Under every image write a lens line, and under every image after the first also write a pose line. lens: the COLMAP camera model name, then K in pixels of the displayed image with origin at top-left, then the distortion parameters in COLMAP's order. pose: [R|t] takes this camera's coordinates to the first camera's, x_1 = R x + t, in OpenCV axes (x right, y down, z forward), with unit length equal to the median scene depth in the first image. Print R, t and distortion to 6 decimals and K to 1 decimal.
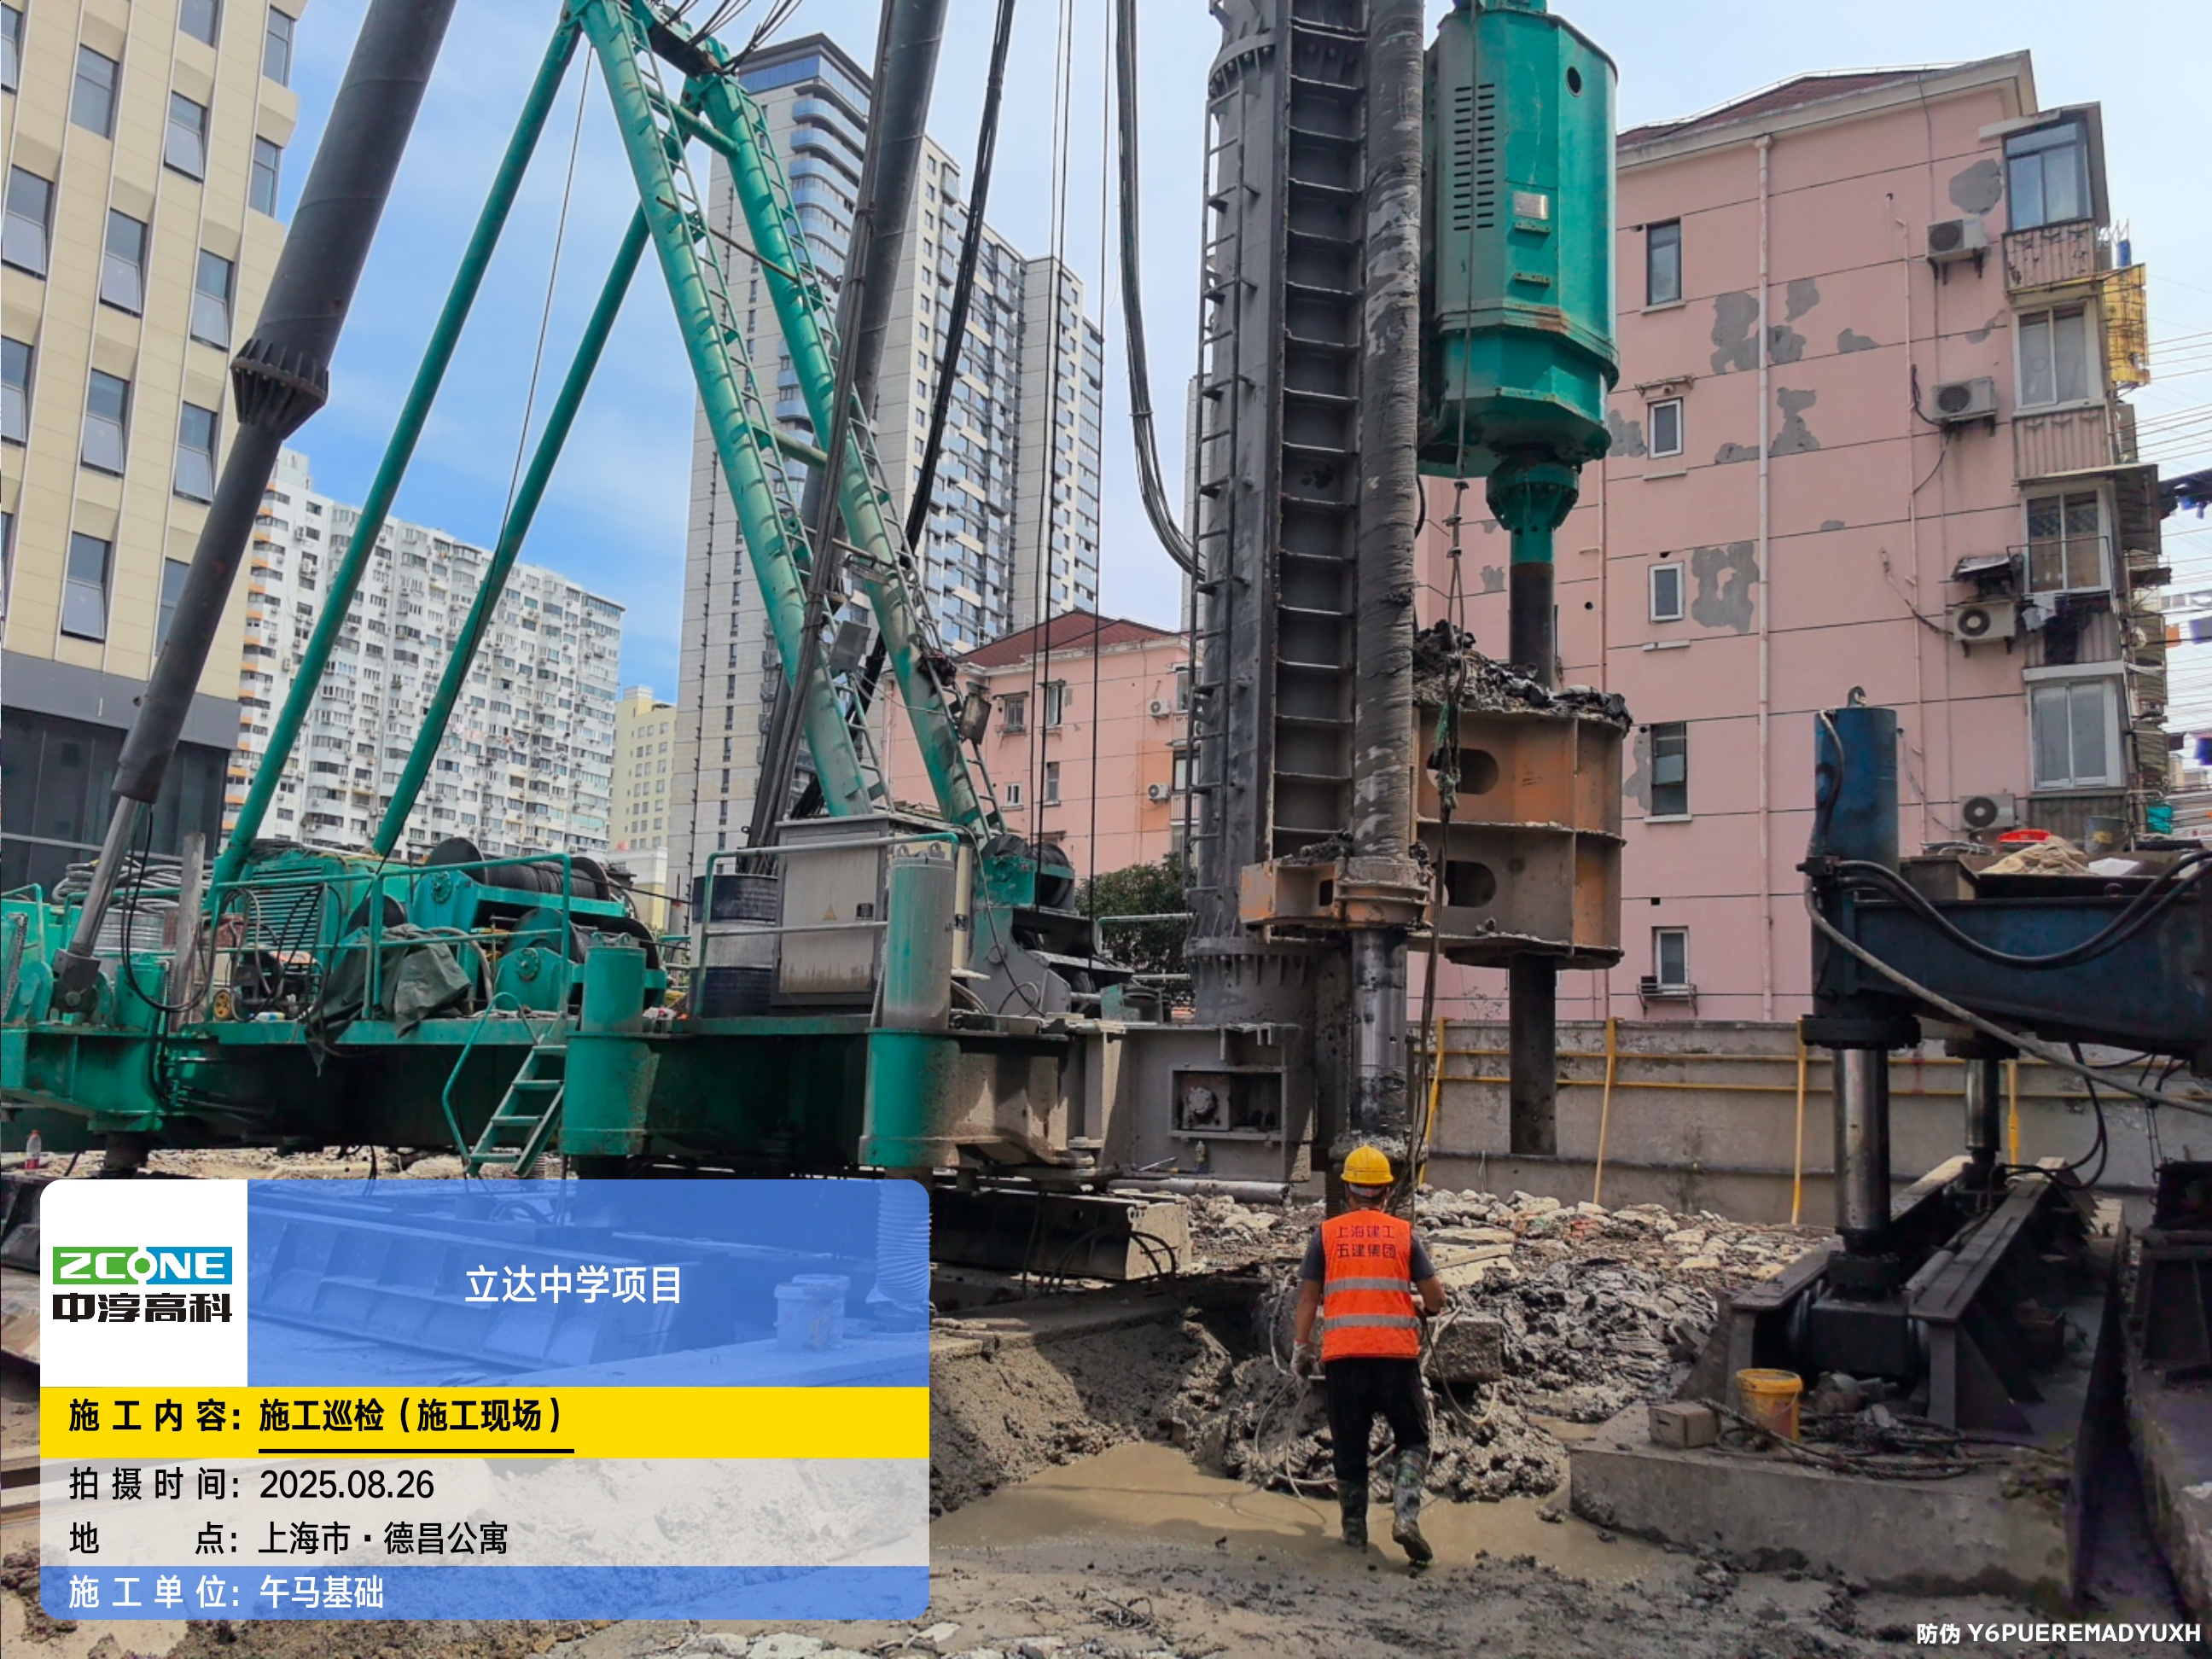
lens RADIAL K [[1754.6, 0, 1101.3], [0, 1754.6, 857.3], [0, 0, 1]] dist [0.086719, -0.134867]
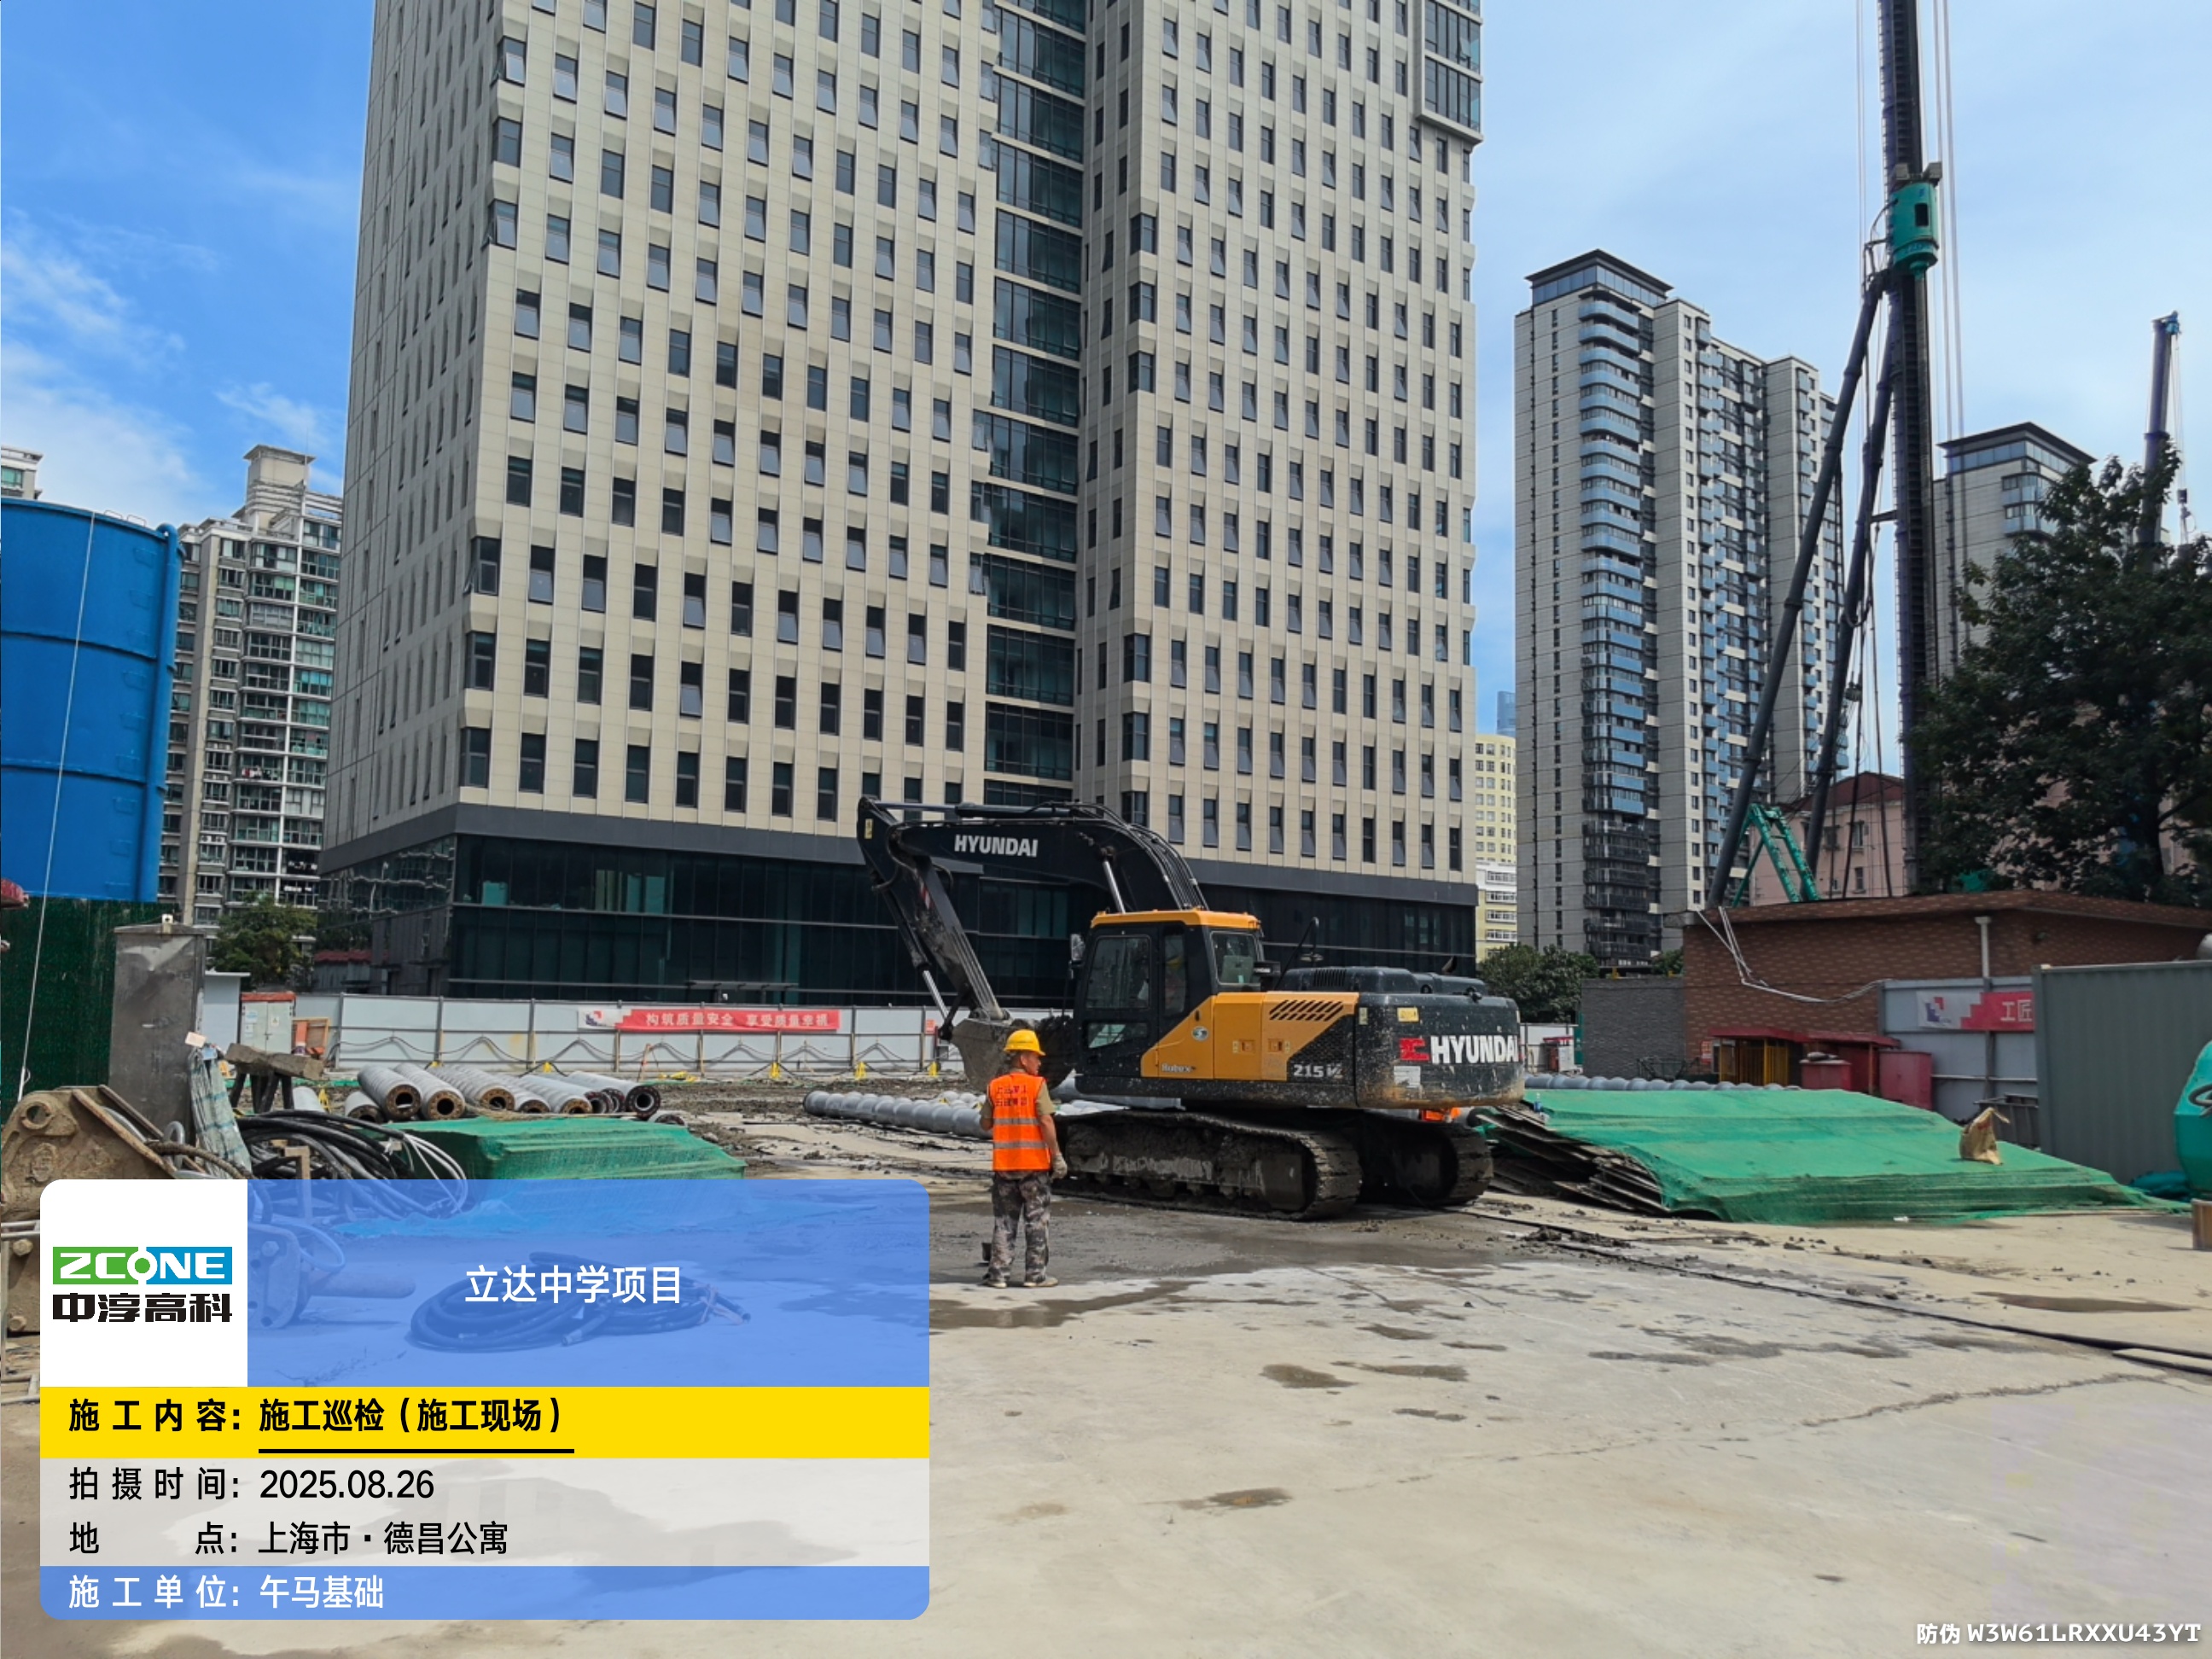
lens RADIAL K [[1727.6, 0, 1096.9], [0, 1727.6, 862.1], [0, 0, 1]] dist [0.112157, -0.224368]
pose [[0.918226, -0.057614, -0.391845, -0.042943], [0.066435, 0.997750, 0.008978, -0.125923], [0.390446, -0.034276, 0.919987, -0.919103]]
